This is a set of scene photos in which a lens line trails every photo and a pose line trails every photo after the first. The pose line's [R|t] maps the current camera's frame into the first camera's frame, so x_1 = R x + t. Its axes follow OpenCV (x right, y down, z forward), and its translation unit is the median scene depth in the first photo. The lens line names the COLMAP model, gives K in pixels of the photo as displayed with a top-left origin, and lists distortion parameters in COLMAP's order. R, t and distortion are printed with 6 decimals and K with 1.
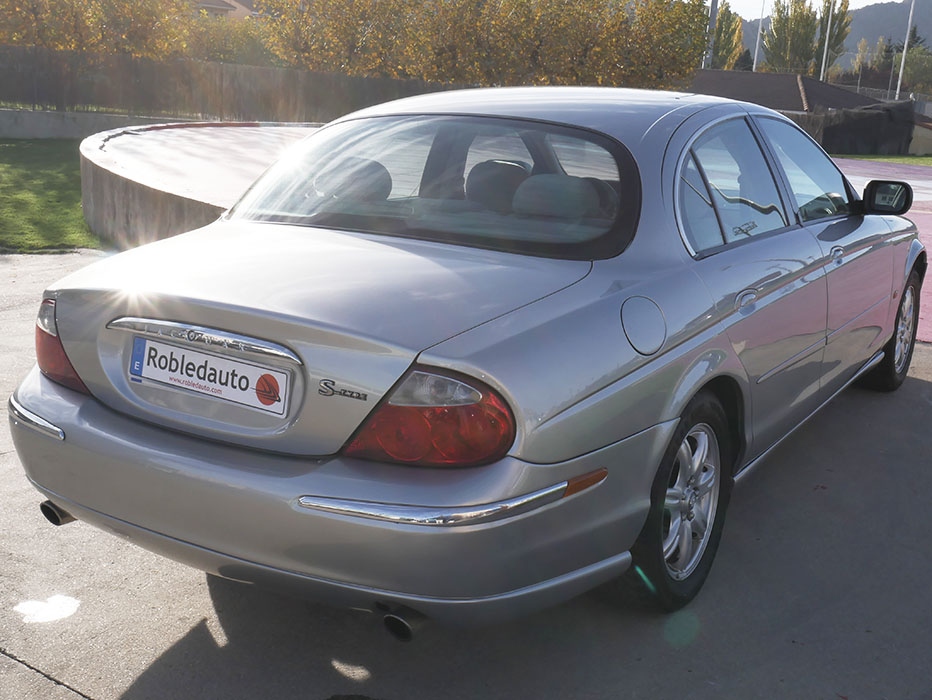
lens RADIAL K [[1081.3, 0, 466.0], [0, 1081.3, 350.0], [0, 0, 1]] dist [0.020772, 0.012049]
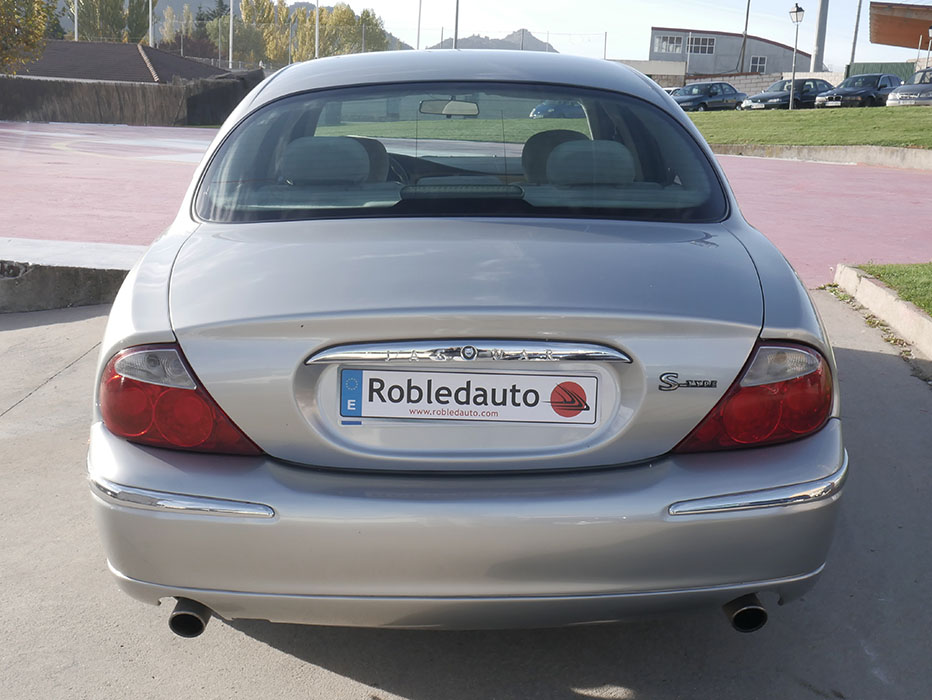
lens RADIAL K [[1094.6, 0, 466.0], [0, 1094.6, 350.0], [0, 0, 1]] dist [-0.009039, 0.031321]
pose [[0.833427, -0.155863, 0.530195, -0.684558], [0.143632, 0.987525, 0.064526, -0.068146], [-0.533638, 0.022375, 0.845417, 0.290822]]
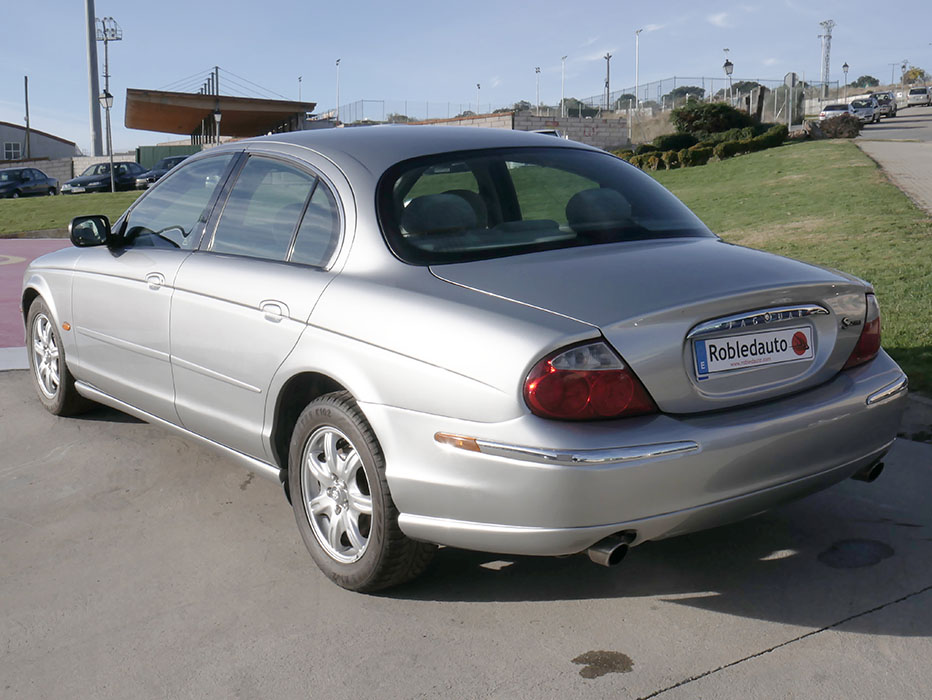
lens RADIAL K [[1081.3, 0, 466.0], [0, 1081.3, 350.0], [0, 0, 1]] dist [0.020772, 0.012049]
pose [[0.368156, -0.200013, 0.907996, -1.477206], [0.244877, 0.962966, 0.112835, -0.196572], [-0.896937, 0.180806, 0.403500, 0.802975]]
